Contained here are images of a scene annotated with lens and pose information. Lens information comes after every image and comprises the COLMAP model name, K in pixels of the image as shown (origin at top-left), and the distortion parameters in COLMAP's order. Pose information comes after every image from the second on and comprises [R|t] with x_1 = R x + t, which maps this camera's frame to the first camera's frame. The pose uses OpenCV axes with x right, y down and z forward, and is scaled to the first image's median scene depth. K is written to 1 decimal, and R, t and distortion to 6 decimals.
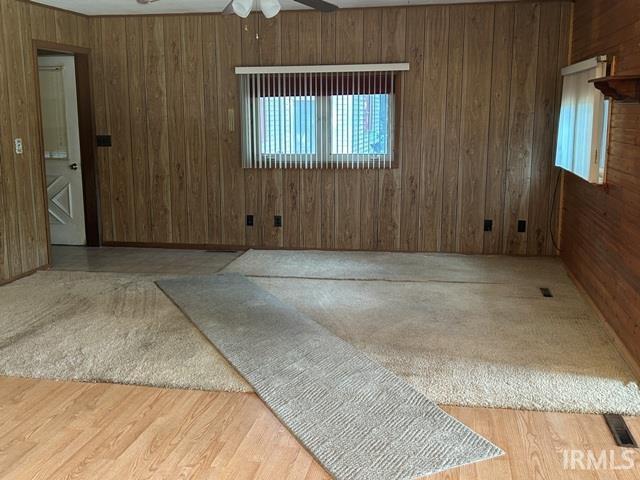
lens RADIAL K [[690.7, 0, 314.7], [0, 690.7, 265.6], [0, 0, 1]] dist [0.044431, 0.000000]
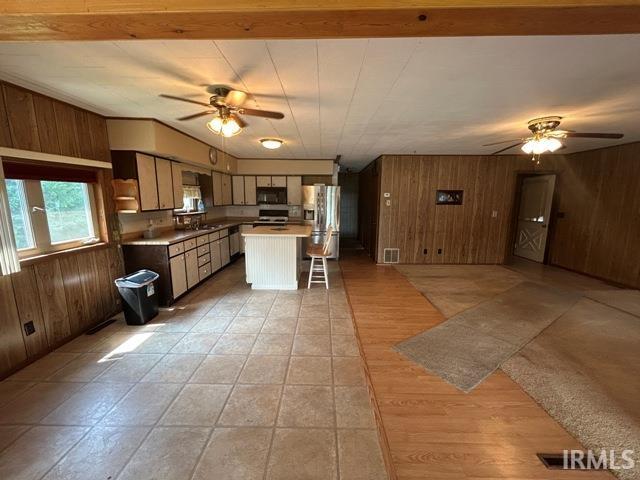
lens RADIAL K [[259.8, 0, 319.8], [0, 259.8, 242.1], [0, 0, 1]] dist [0.001162, 0.000711]
pose [[0.183264, 0.174631, -0.967429, 0.458771], [-0.227349, 0.964946, 0.131115, -0.061718], [0.956413, 0.195915, 0.216542, 0.248180]]
